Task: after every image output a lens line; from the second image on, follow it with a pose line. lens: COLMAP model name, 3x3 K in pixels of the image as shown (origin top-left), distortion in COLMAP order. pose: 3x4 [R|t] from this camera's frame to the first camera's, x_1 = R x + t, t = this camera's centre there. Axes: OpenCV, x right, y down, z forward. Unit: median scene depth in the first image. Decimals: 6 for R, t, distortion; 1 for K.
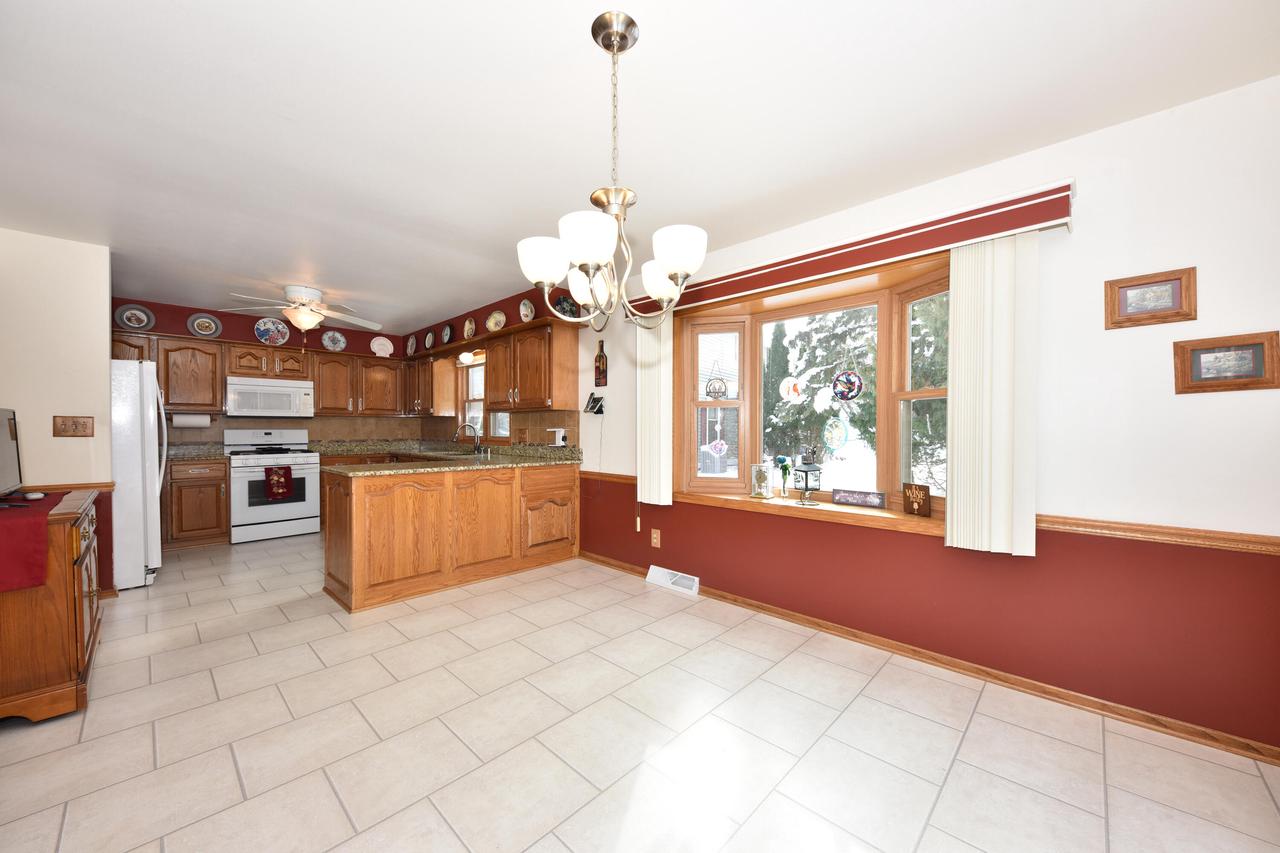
lens RADIAL K [[469.6, 0, 649.7], [0, 469.6, 434.4], [0, 0, 1]] dist [0.005042, -0.003657]
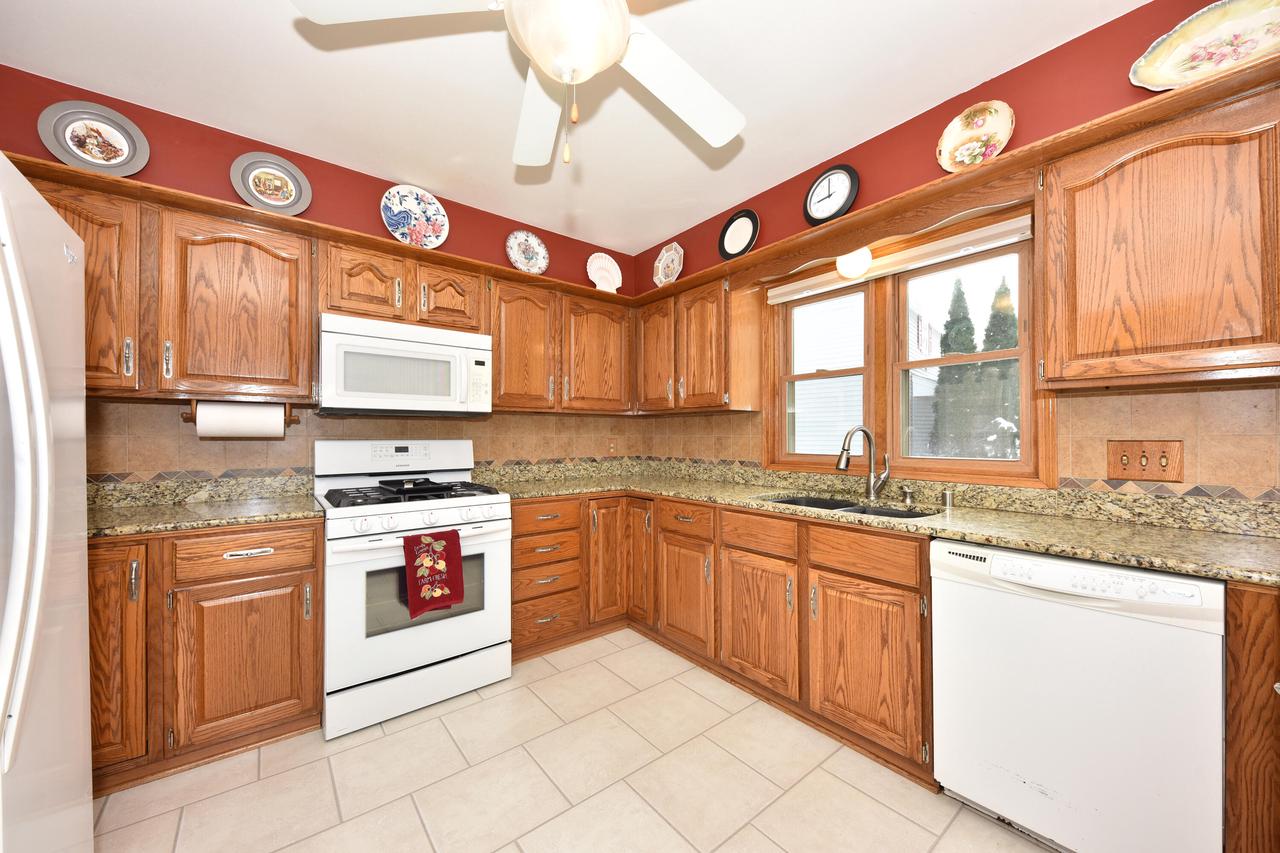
lens RADIAL K [[469.6, 0, 648.7], [0, 469.6, 434.0], [0, 0, 1]] dist [0.005042, -0.003657]
pose [[0.990460, -0.001265, -0.137798, -0.668693], [-0.000922, 0.999875, -0.015808, -0.012483], [0.137800, 0.015785, 0.990334, 0.759375]]
